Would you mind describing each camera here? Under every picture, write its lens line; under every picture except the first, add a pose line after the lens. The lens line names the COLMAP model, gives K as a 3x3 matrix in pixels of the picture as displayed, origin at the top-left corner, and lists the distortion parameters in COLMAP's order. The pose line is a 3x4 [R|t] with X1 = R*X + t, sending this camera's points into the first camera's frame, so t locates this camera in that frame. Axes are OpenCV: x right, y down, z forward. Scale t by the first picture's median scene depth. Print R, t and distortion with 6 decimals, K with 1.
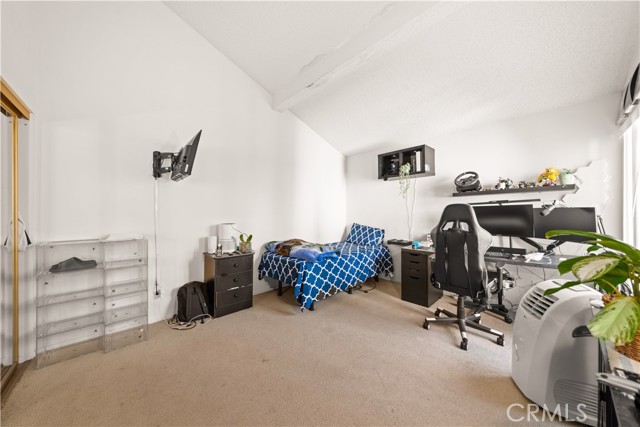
lens RADIAL K [[218.4, 0, 320.0], [0, 218.4, 213.5], [0, 0, 1]] dist [-0.001736, -0.000122]
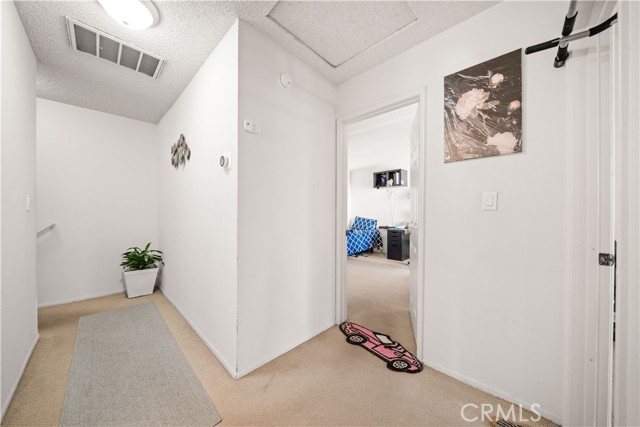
lens RADIAL K [[218.4, 0, 320.0], [0, 218.4, 213.5], [0, 0, 1]] dist [-0.001736, -0.000122]
pose [[0.998661, 0.002951, 0.051638, -0.208694], [-0.003084, 0.999992, 0.002497, 0.027396], [-0.051630, -0.002653, 0.998663, -0.585566]]
